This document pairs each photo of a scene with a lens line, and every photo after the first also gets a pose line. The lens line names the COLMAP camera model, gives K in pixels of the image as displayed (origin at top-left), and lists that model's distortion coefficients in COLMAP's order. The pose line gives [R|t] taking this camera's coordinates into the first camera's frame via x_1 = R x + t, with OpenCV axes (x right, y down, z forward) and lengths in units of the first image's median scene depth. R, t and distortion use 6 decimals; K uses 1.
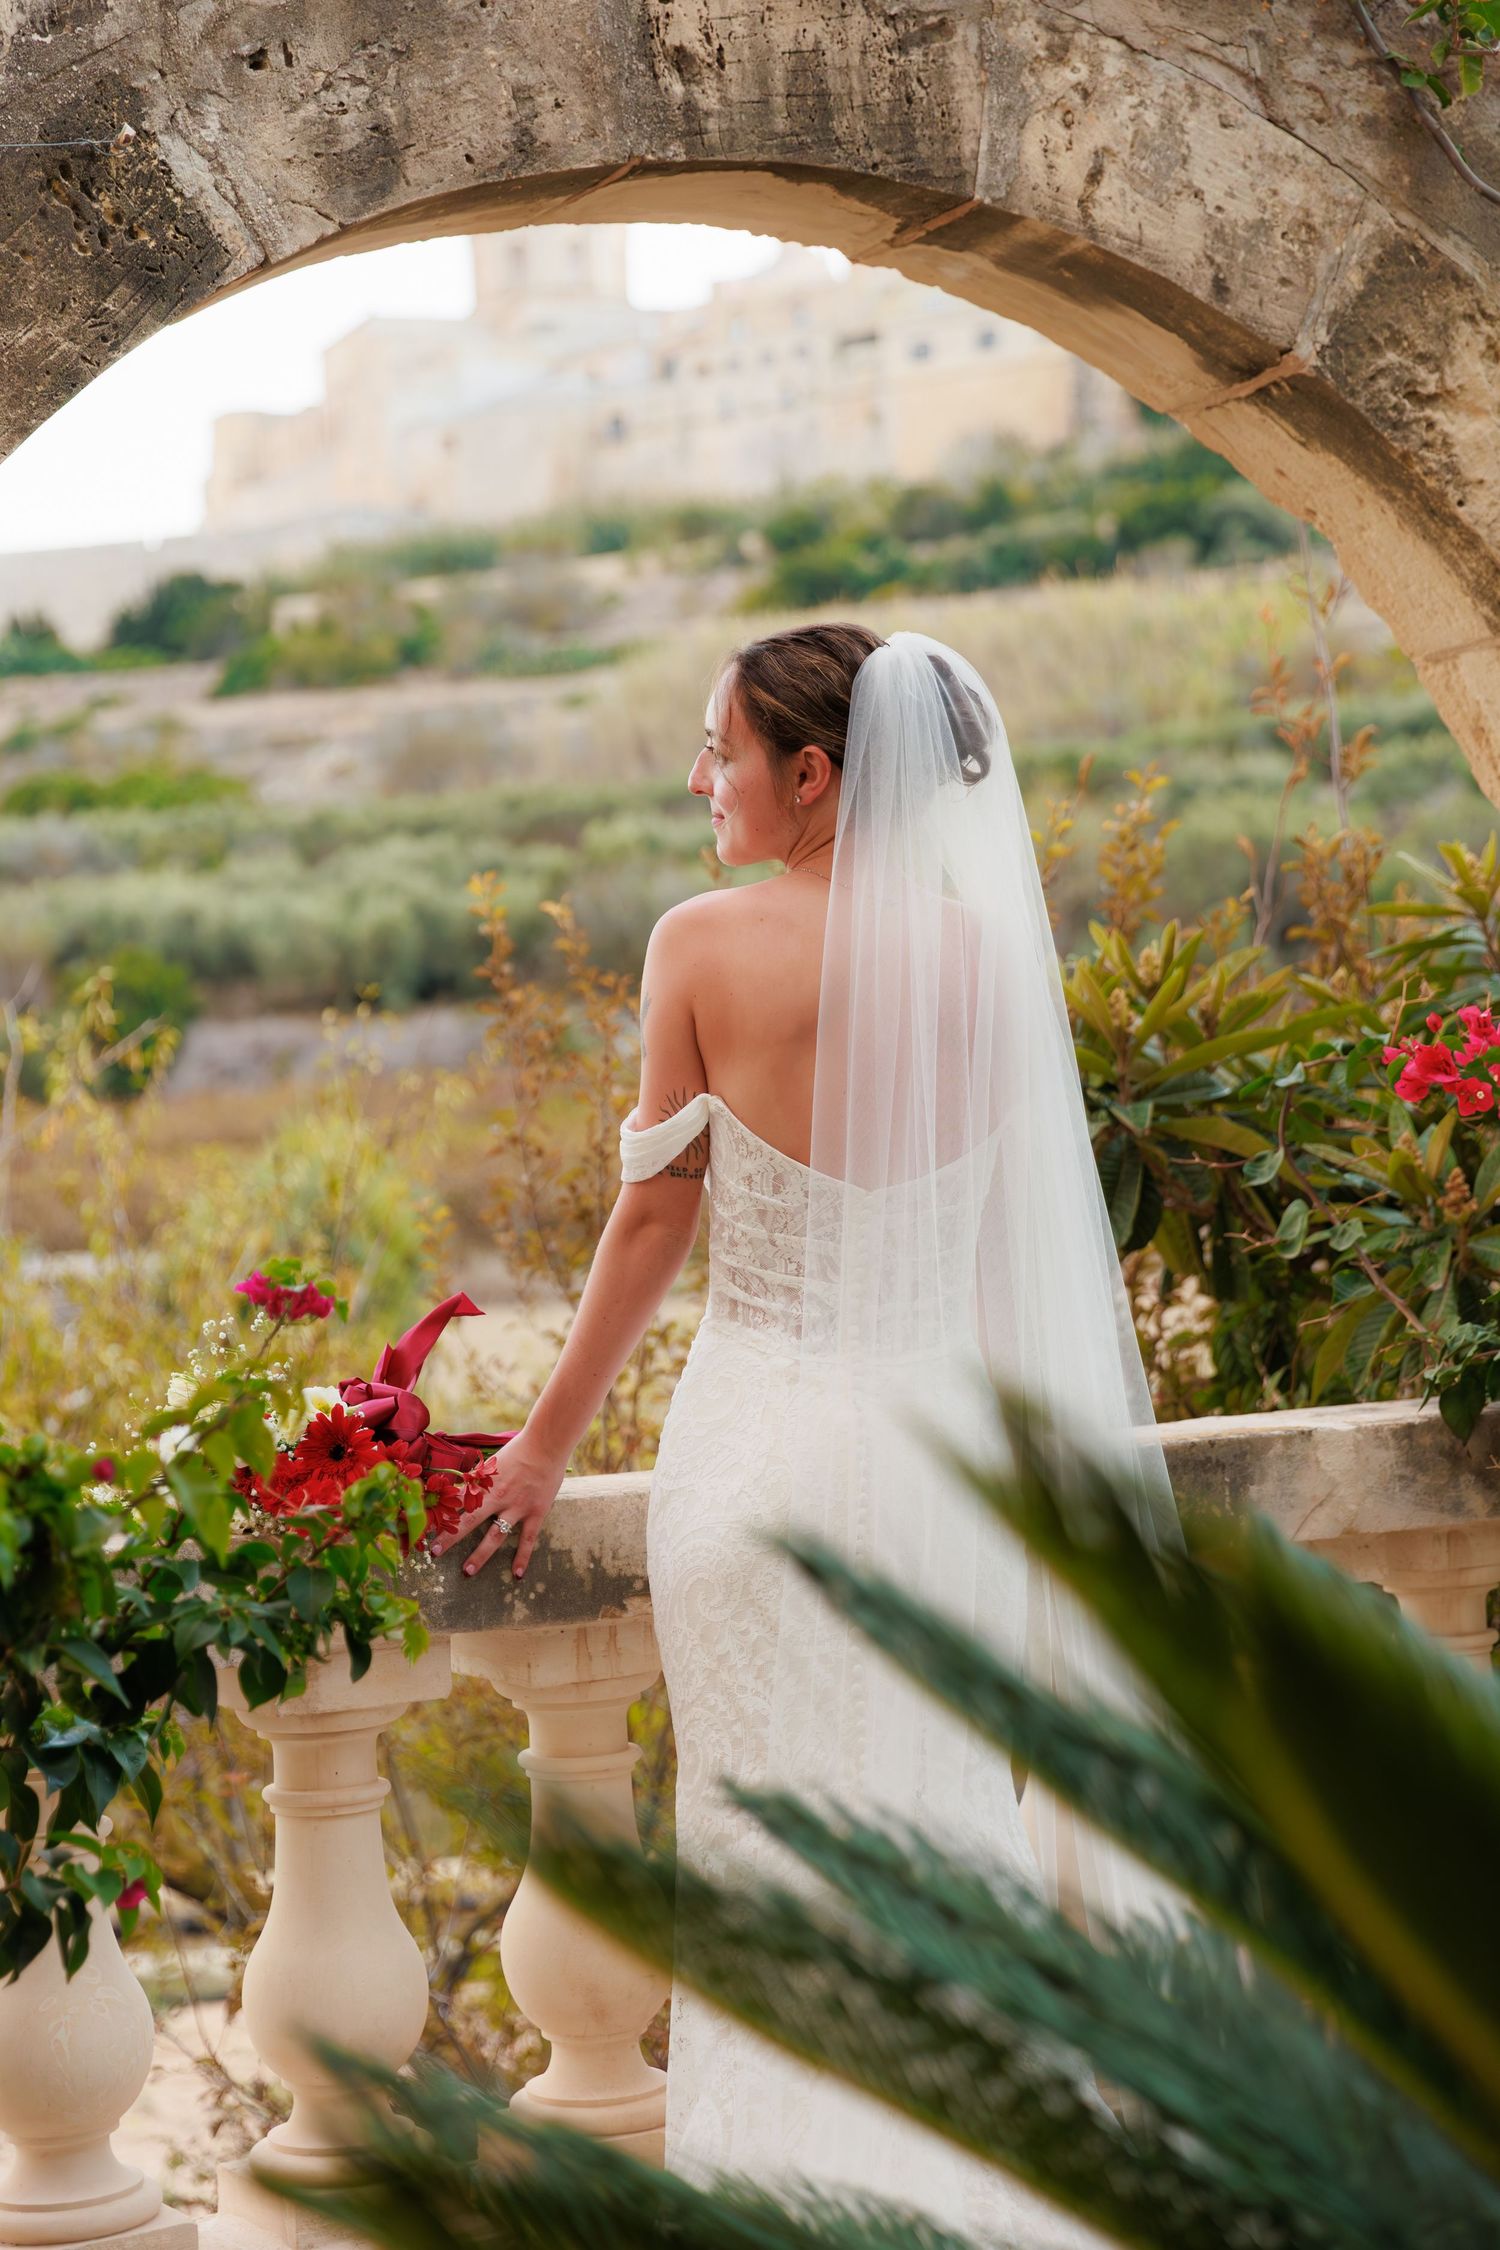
lens RADIAL K [[3960.0, 0, 753.8], [0, 3960.0, 1114.7], [0, 0, 1]] dist [-0.026818, 0.182241]
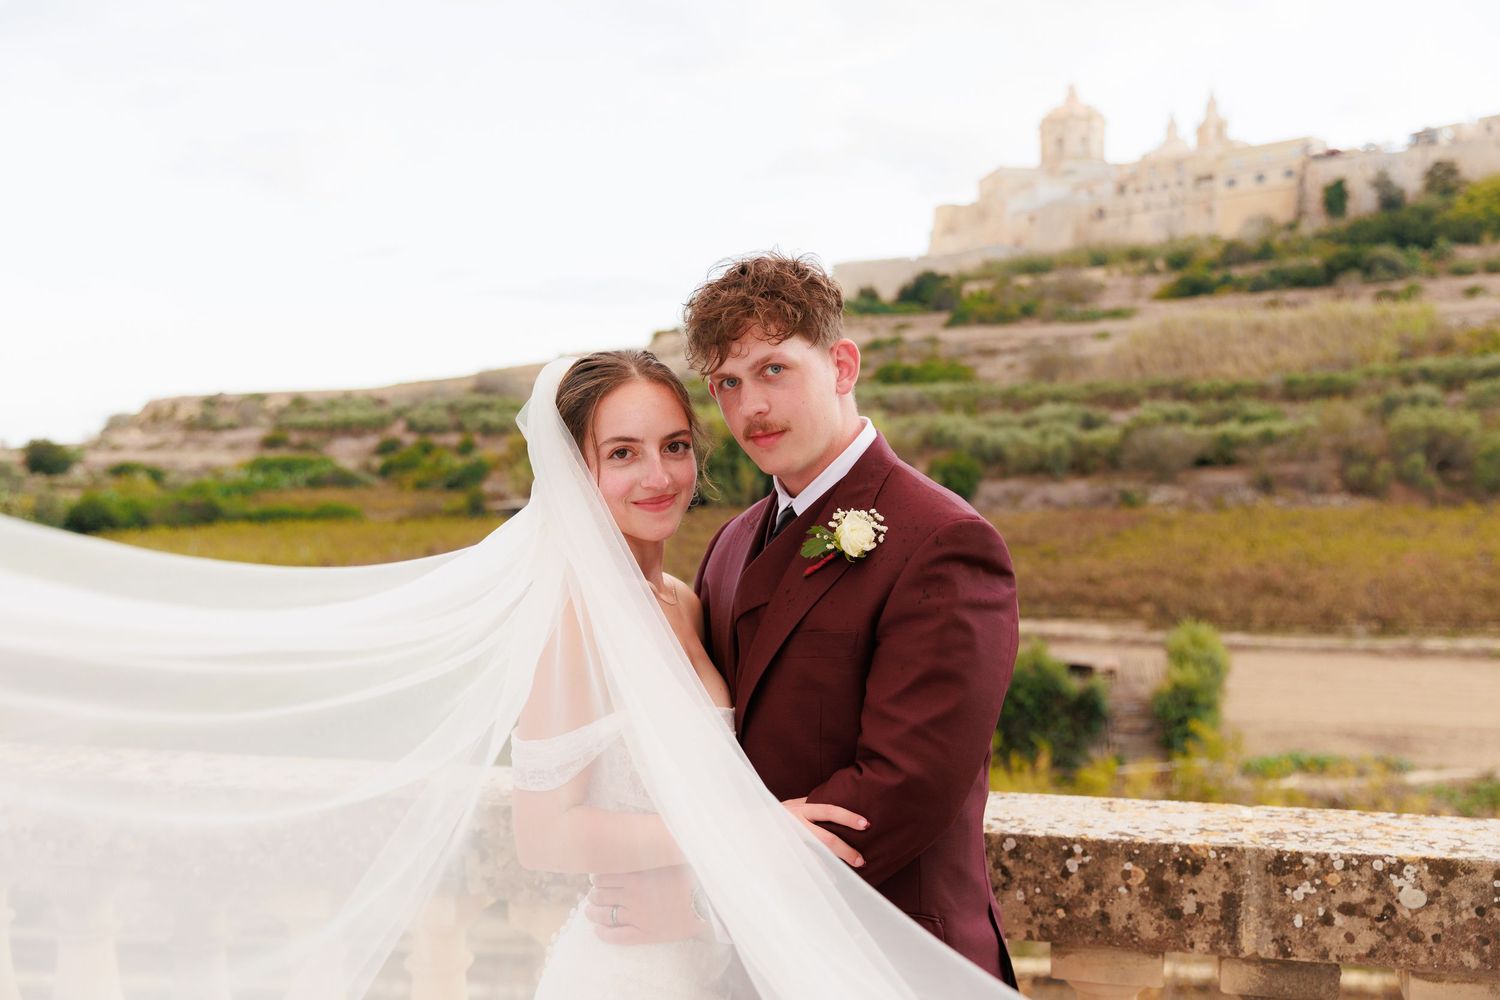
lens RADIAL K [[1546.7, 0, 725.6], [0, 1546.7, 496.2], [0, 0, 1]] dist [0.007788, 0.019570]
pose [[0.967968, 0.049635, -0.246118, -1.403753], [-0.045176, 0.998697, 0.023734, -0.779825], [0.246975, -0.011855, 0.968949, -0.603640]]
